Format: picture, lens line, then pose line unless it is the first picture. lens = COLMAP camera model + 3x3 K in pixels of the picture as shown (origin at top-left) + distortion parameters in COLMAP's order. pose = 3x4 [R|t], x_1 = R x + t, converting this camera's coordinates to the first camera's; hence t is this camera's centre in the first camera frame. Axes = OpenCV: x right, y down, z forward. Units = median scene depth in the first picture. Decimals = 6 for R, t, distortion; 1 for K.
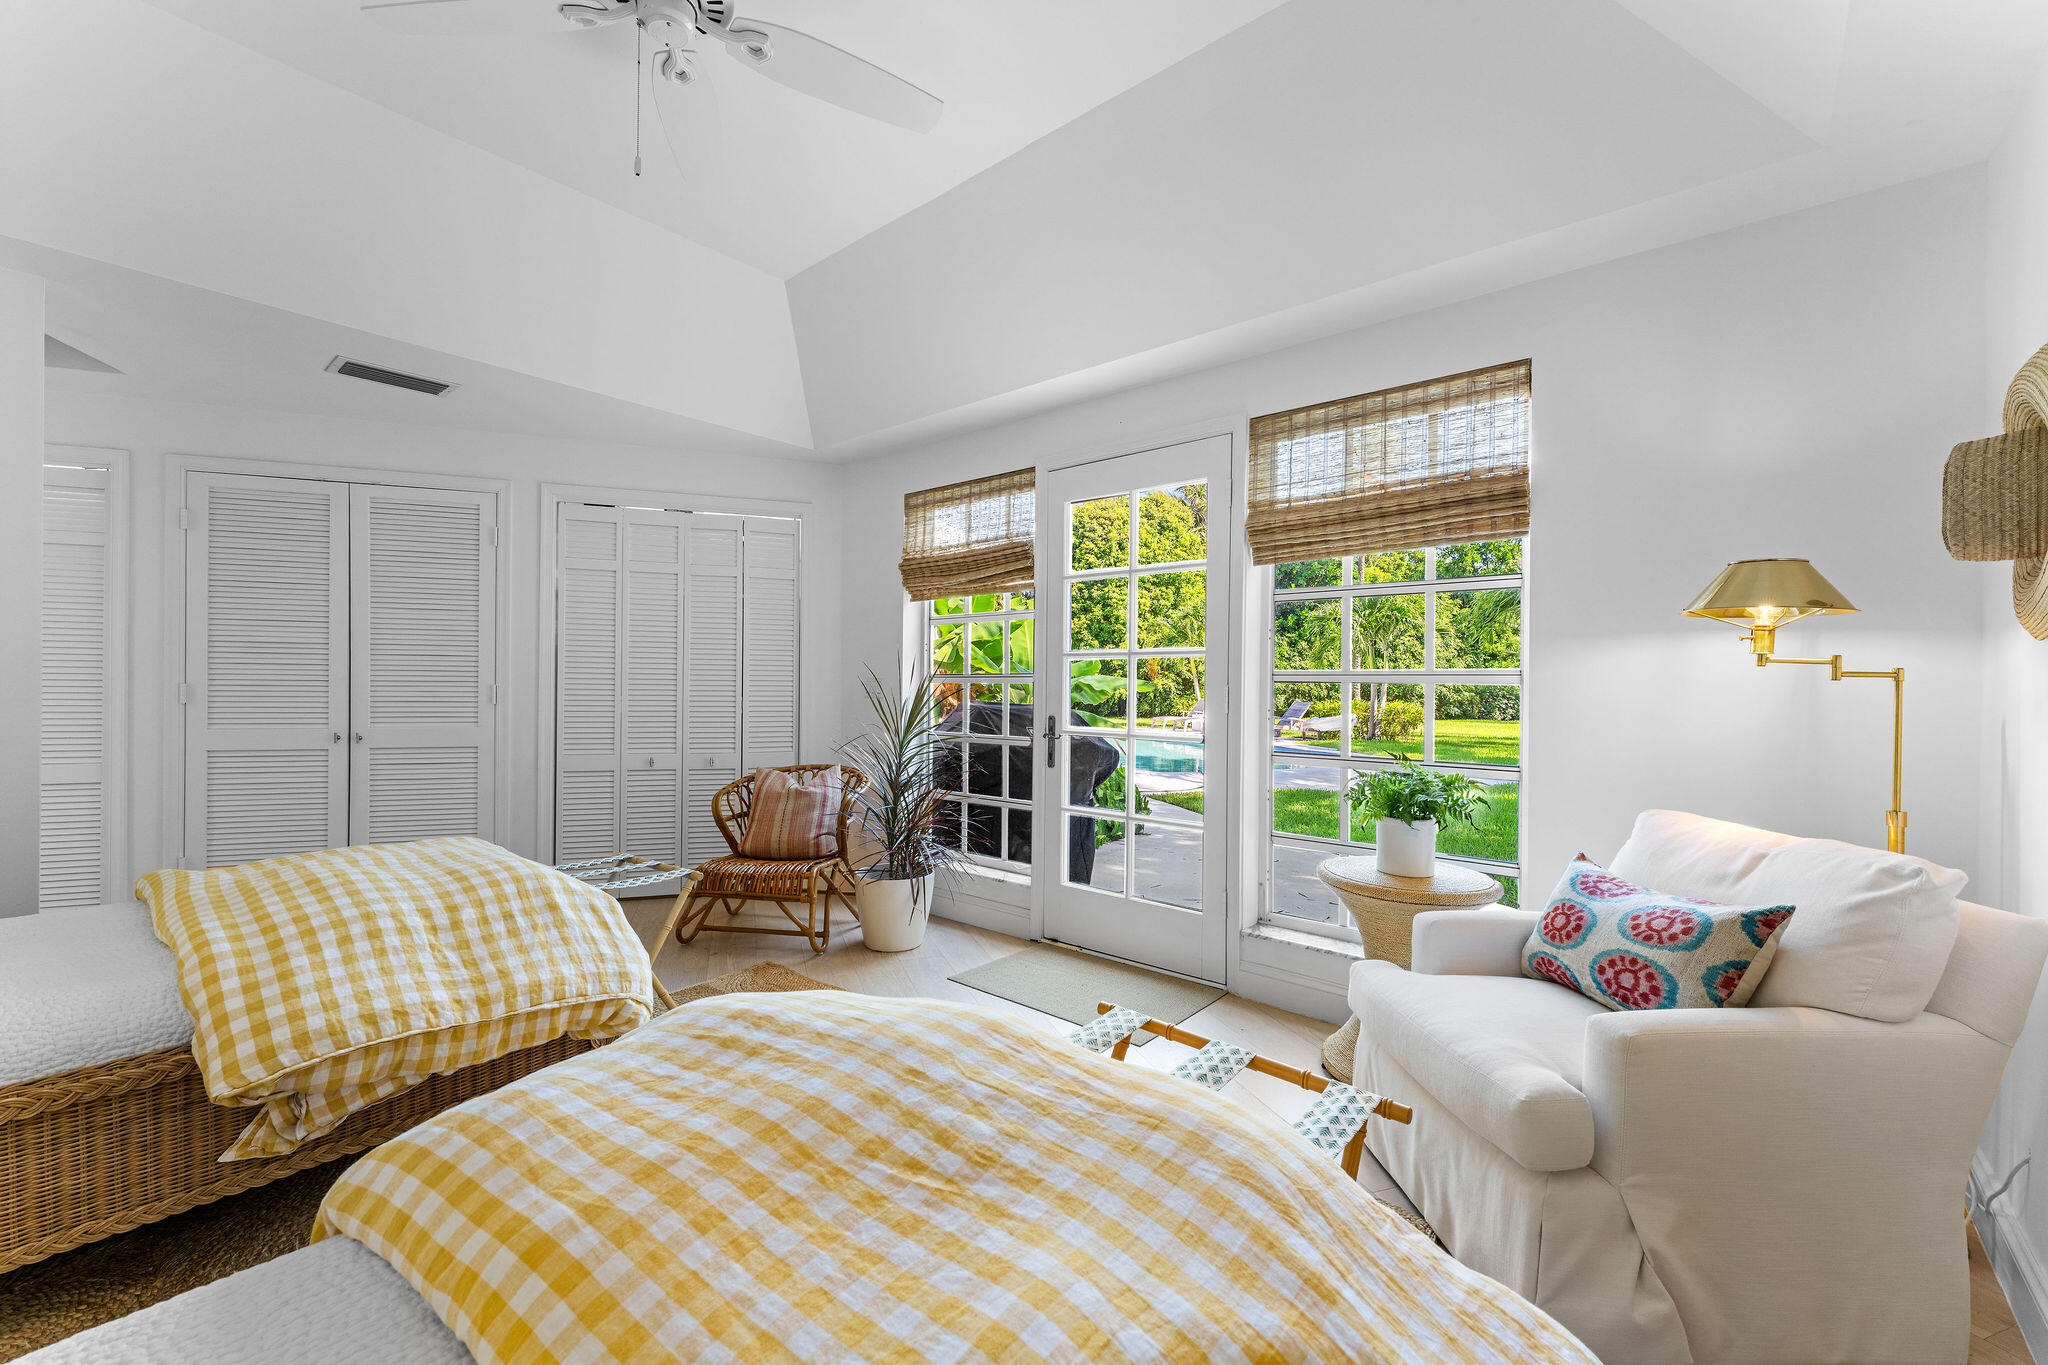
lens RADIAL K [[815.5, 0, 1024.0], [0, 815.5, 682.5], [0, 0, 1]] dist [-0.000799, 0.000302]
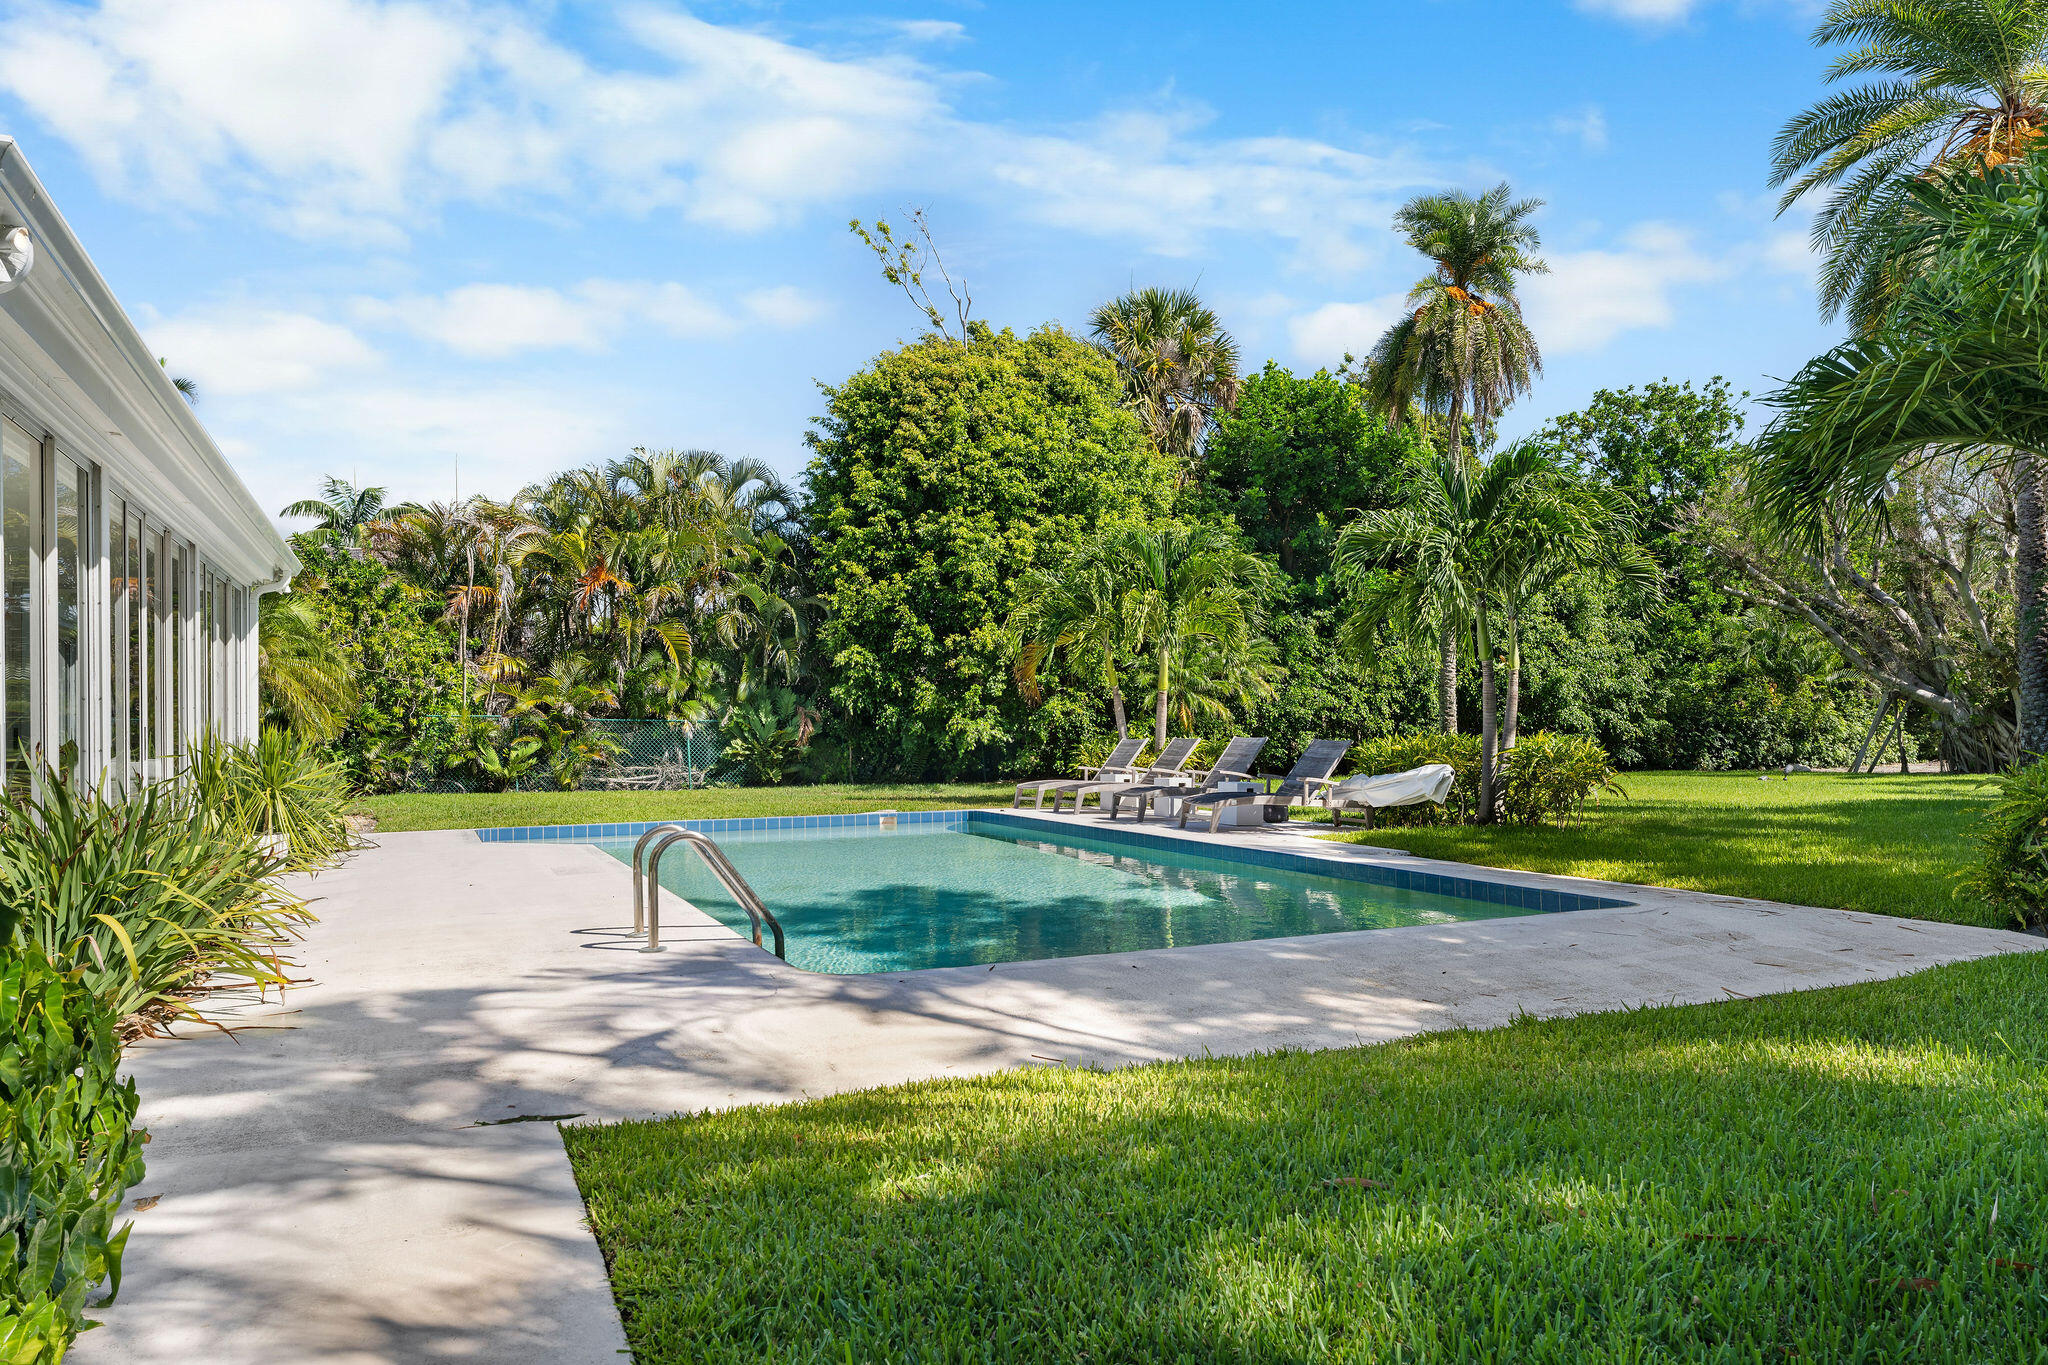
lens RADIAL K [[1389.0, 0, 1024.0], [0, 1389.0, 682.5], [0, 0, 1]] dist [0.003926, 0.000420]
pose [[0.995654, -0.017395, 0.091494, 0.082139], [0.020058, 0.999399, -0.028264, 0.007979], [-0.090948, 0.029977, 0.995404, 0.203536]]
